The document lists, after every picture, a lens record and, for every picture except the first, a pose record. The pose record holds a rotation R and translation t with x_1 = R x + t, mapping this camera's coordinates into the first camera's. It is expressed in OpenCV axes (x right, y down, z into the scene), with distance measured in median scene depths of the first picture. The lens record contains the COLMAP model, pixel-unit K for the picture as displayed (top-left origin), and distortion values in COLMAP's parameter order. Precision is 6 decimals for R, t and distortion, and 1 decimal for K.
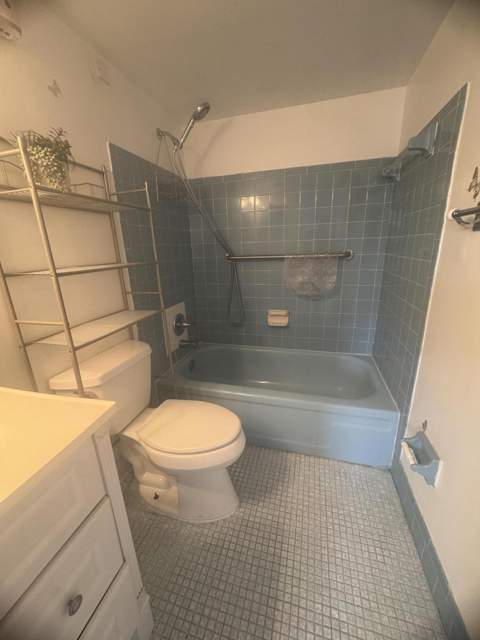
lens RADIAL K [[254.9, 0, 240.0], [0, 254.9, 320.0], [0, 0, 1]] dist [-0.001055, -0.000012]
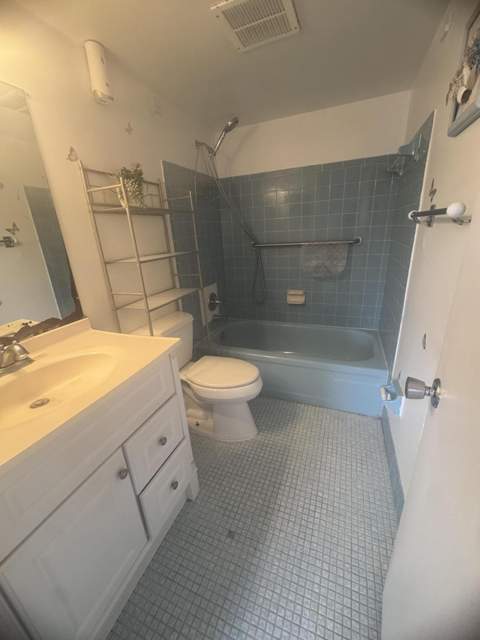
lens RADIAL K [[255.6, 0, 240.0], [0, 255.6, 320.0], [0, 0, 1]] dist [-0.005304, -0.000334]
pose [[0.993746, 0.014067, -0.110777, 0.038789], [-0.007566, 0.998236, 0.058886, 0.042589], [0.111410, -0.057680, 0.992099, -0.271593]]
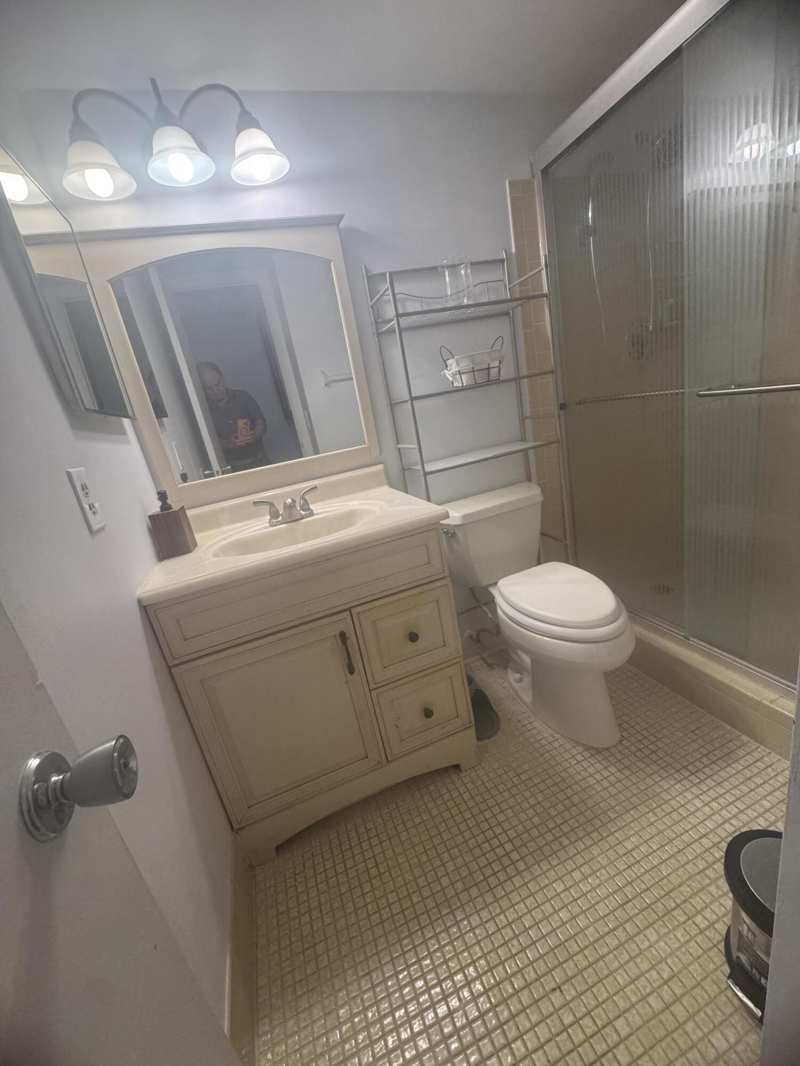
lens RADIAL K [[425.7, 0, 400.0], [0, 425.7, 533.0], [0, 0, 1]] dist [-0.005304, -0.000334]
pose [[0.558769, 0.168565, -0.812012, 0.407474], [-0.061124, 0.984833, 0.162380, 0.045577], [0.827068, -0.041099, 0.560598, -0.022869]]
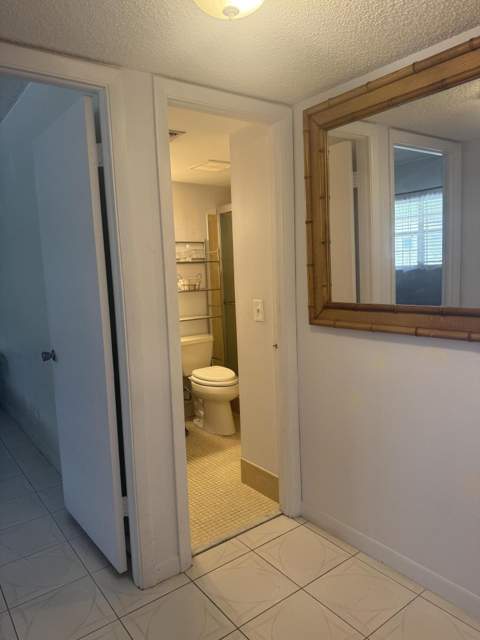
lens RADIAL K [[458.0, 0, 240.0], [0, 458.0, 320.0], [0, 0, 1]] dist [0.143642, -0.237577]
pose [[0.792106, 0.072571, -0.606054, 1.554005], [-0.155985, 0.984005, -0.086043, 0.215316], [0.590116, 0.162691, 0.790756, -1.272539]]
